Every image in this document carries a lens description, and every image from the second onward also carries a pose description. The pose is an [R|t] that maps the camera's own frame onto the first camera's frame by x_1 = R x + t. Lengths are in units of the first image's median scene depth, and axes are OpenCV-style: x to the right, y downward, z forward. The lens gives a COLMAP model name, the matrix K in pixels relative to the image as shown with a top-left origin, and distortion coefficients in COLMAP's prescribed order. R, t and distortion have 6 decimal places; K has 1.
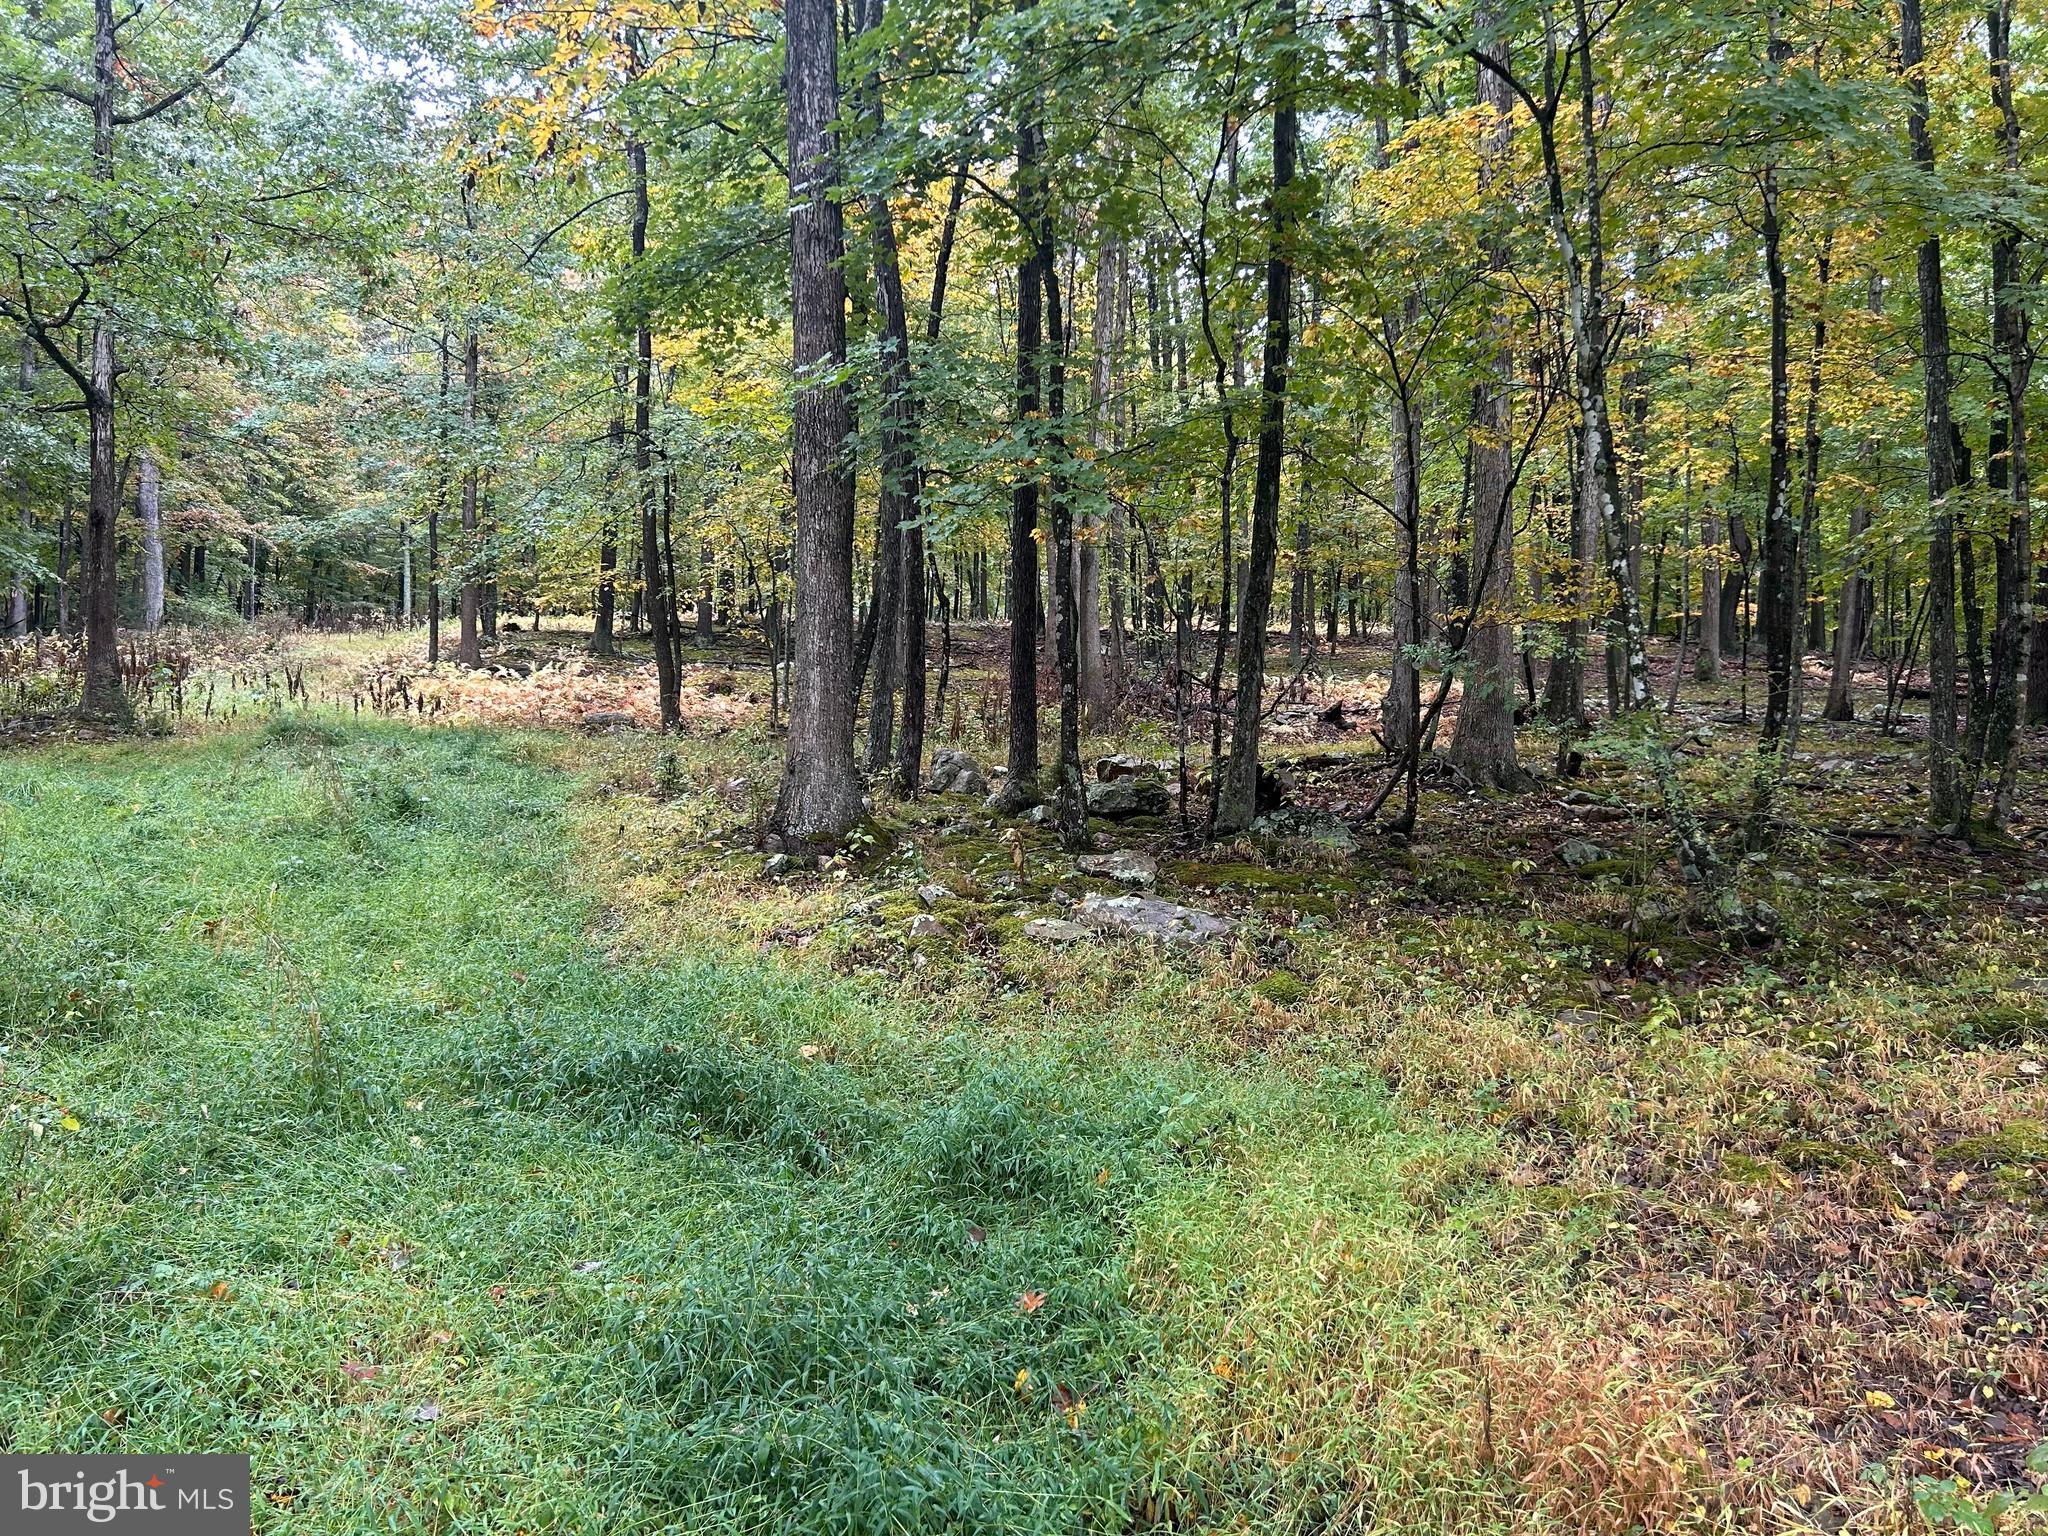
lens RADIAL K [[1562.1, 0, 1022.0], [0, 1562.1, 769.8], [0, 0, 1]] dist [-0.011307, -0.011649]
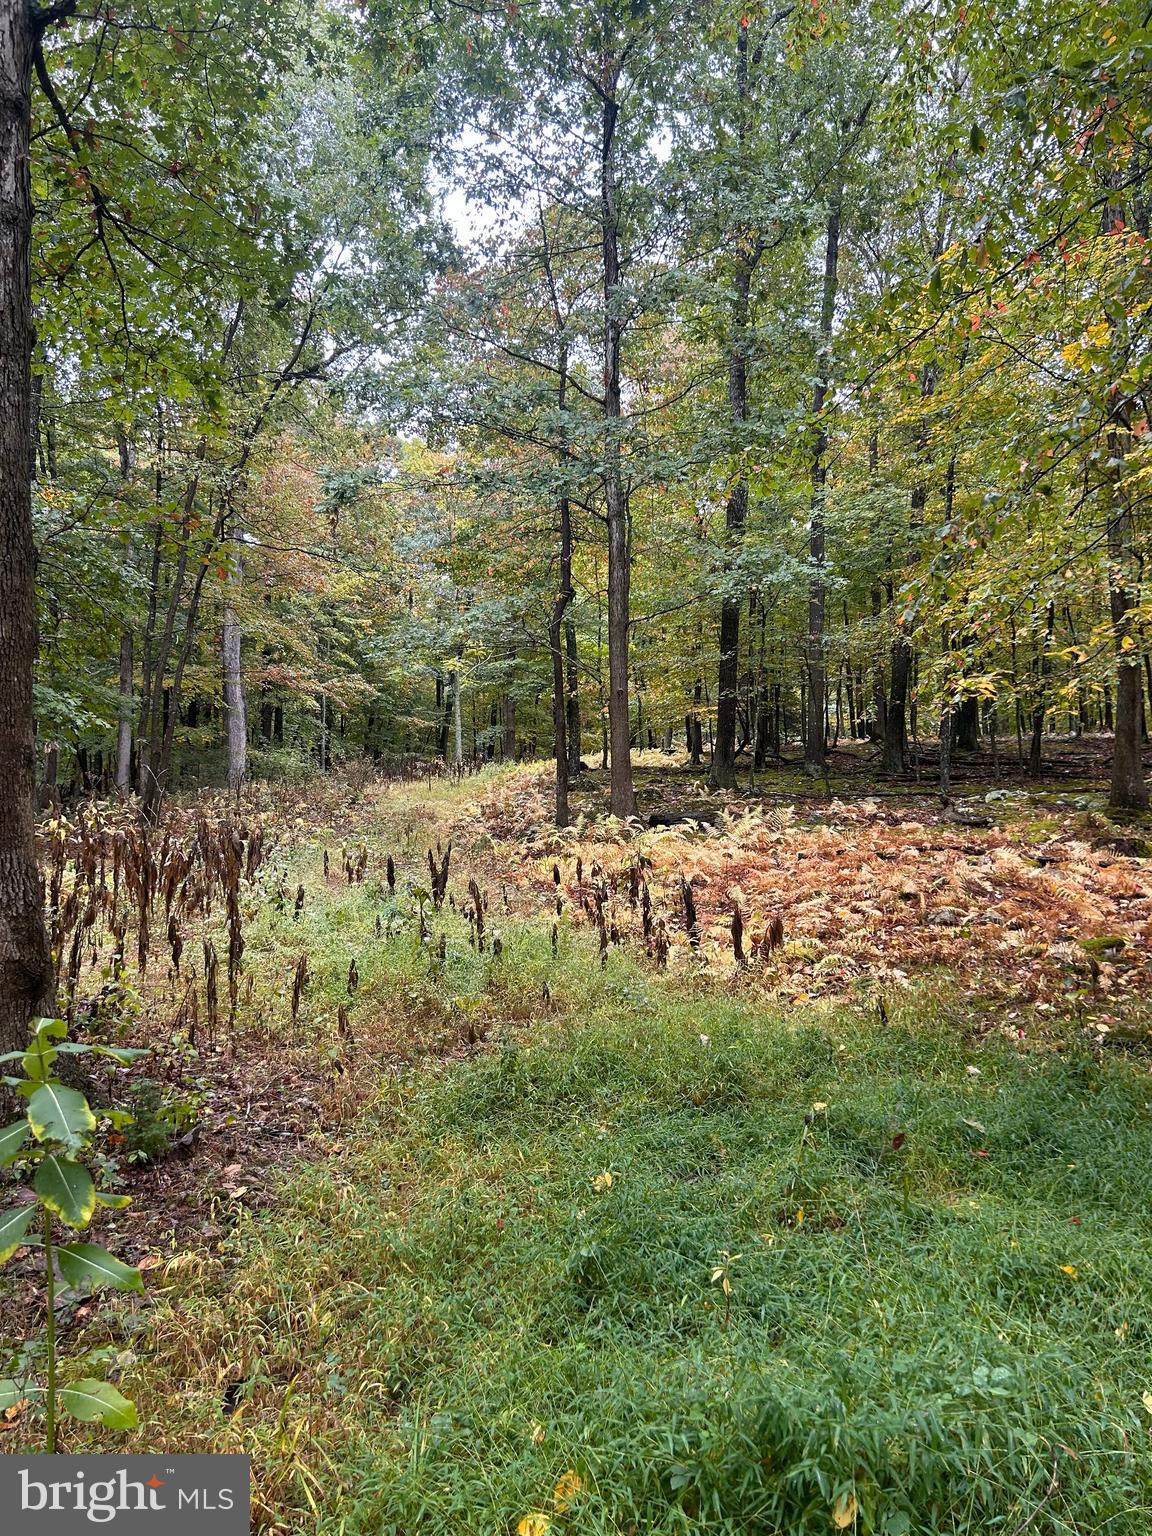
lens RADIAL K [[1171.6, 0, 581.4], [0, 1171.6, 768.0], [0, 0, 1]] dist [-0.011307, -0.011649]
pose [[0.972064, -0.050177, -0.229291, -0.192138], [0.030906, 0.995739, -0.086879, -0.033429], [0.232673, 0.077365, 0.969473, 0.362687]]
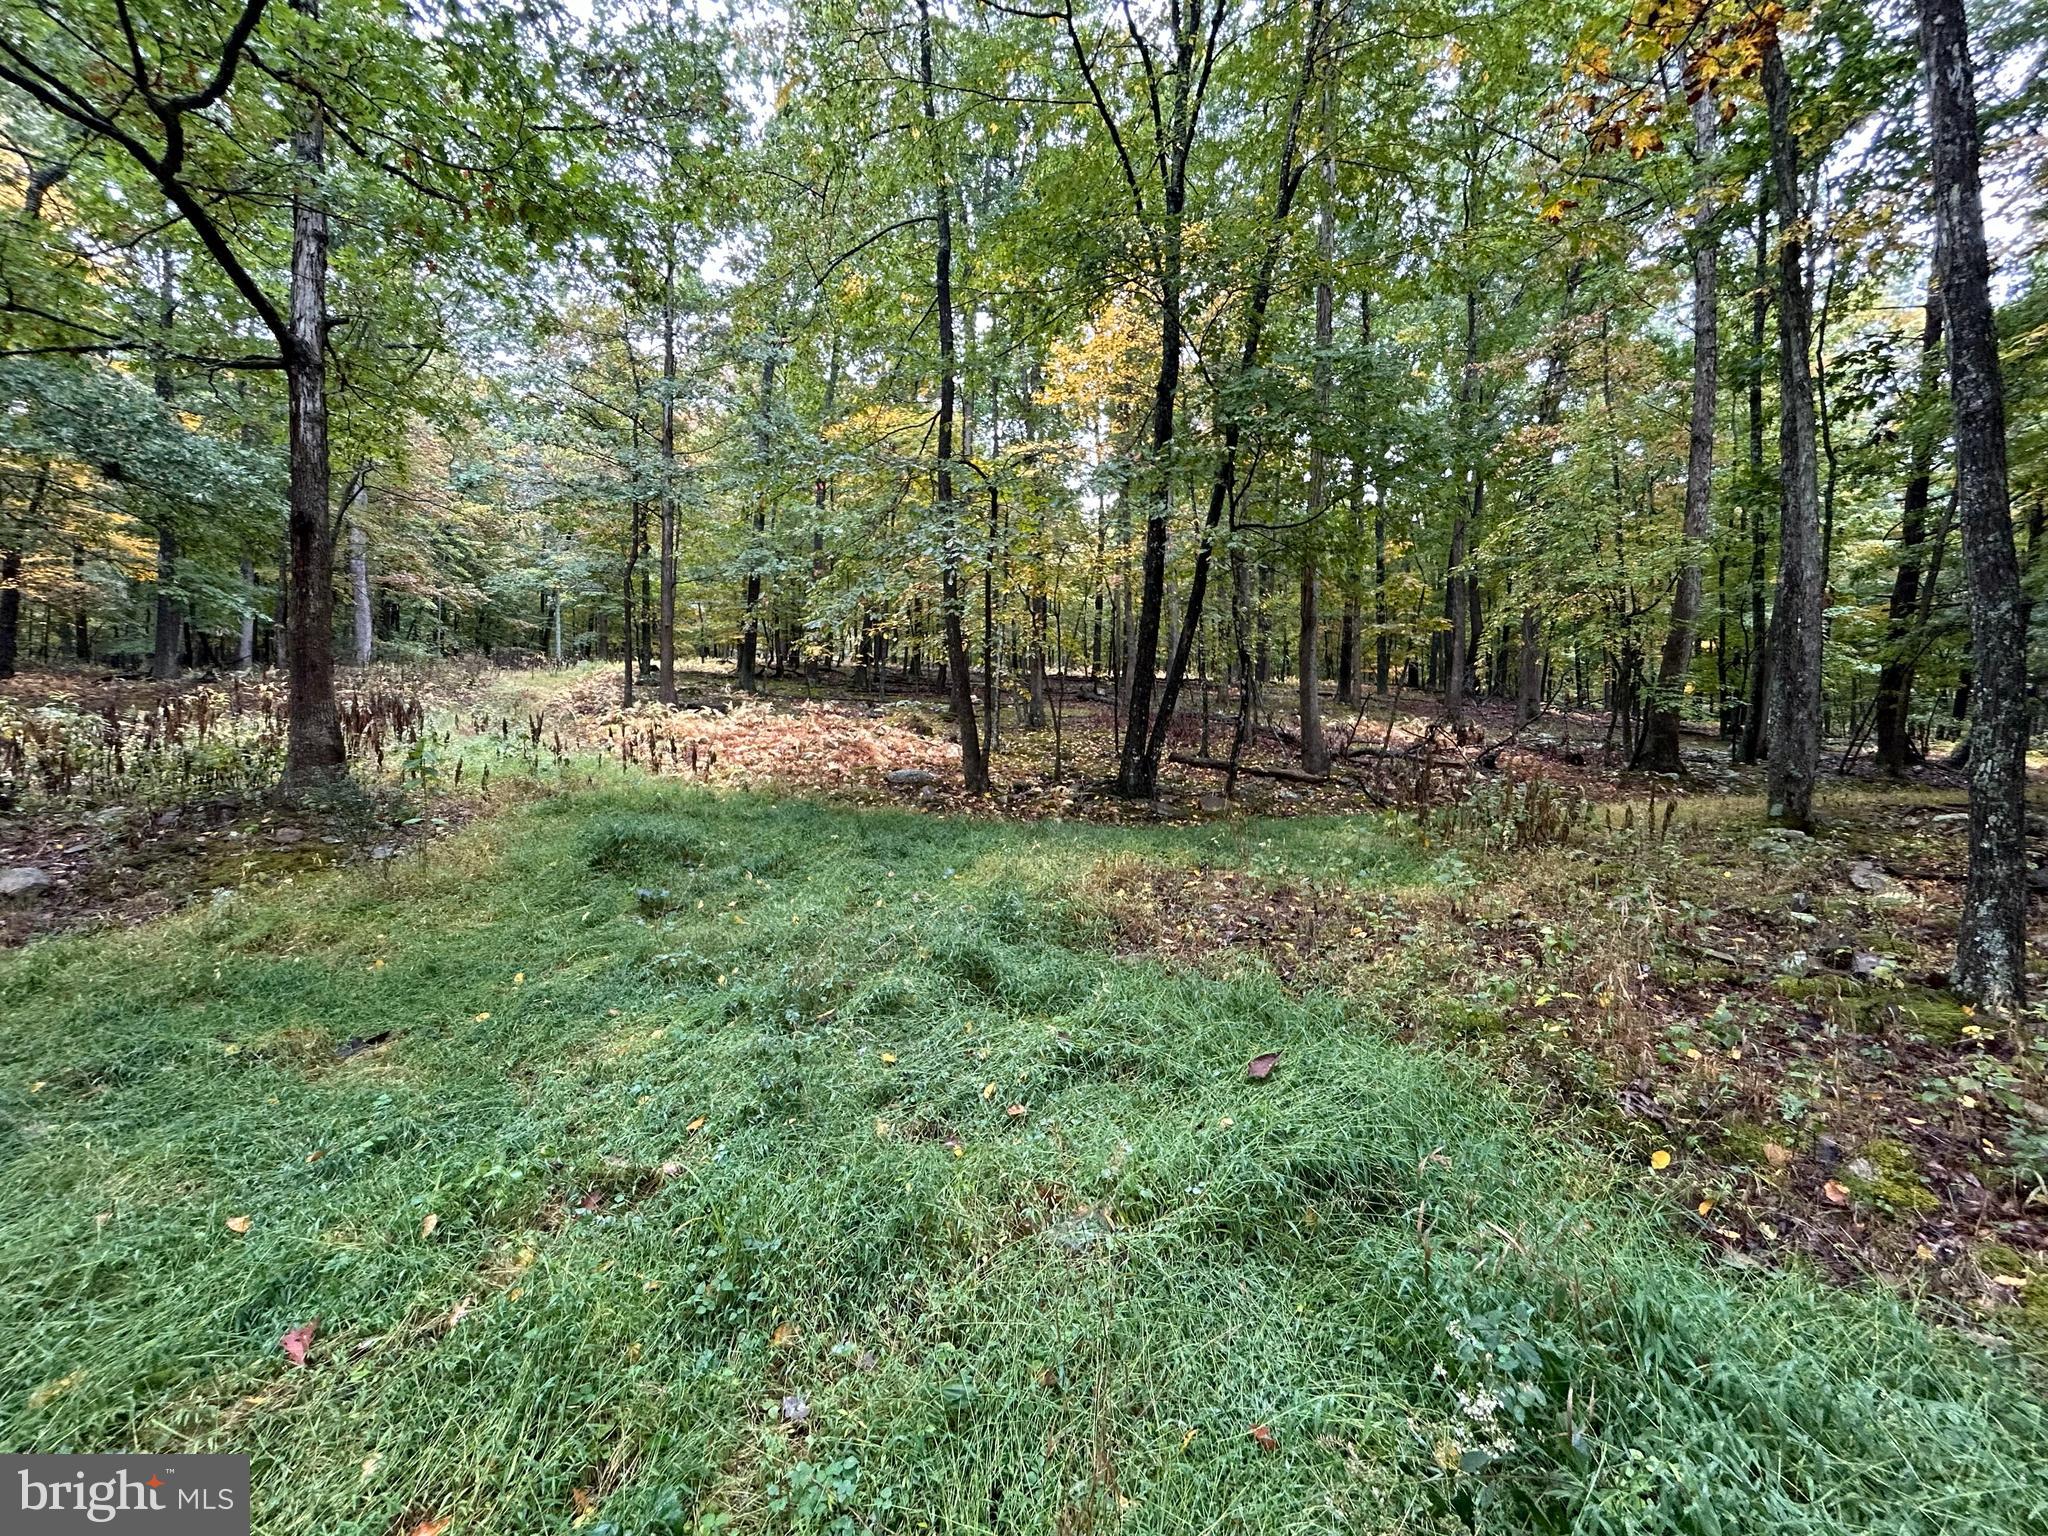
lens RADIAL K [[846.4, 0, 1010.6], [0, 846.4, 763.6], [0, 0, 1]] dist [-0.002601, -0.000024]
pose [[0.988721, -0.001137, 0.149762, -0.150723], [-0.001922, 0.999792, 0.020283, -0.027414], [-0.149754, -0.020342, 0.988514, 0.256580]]
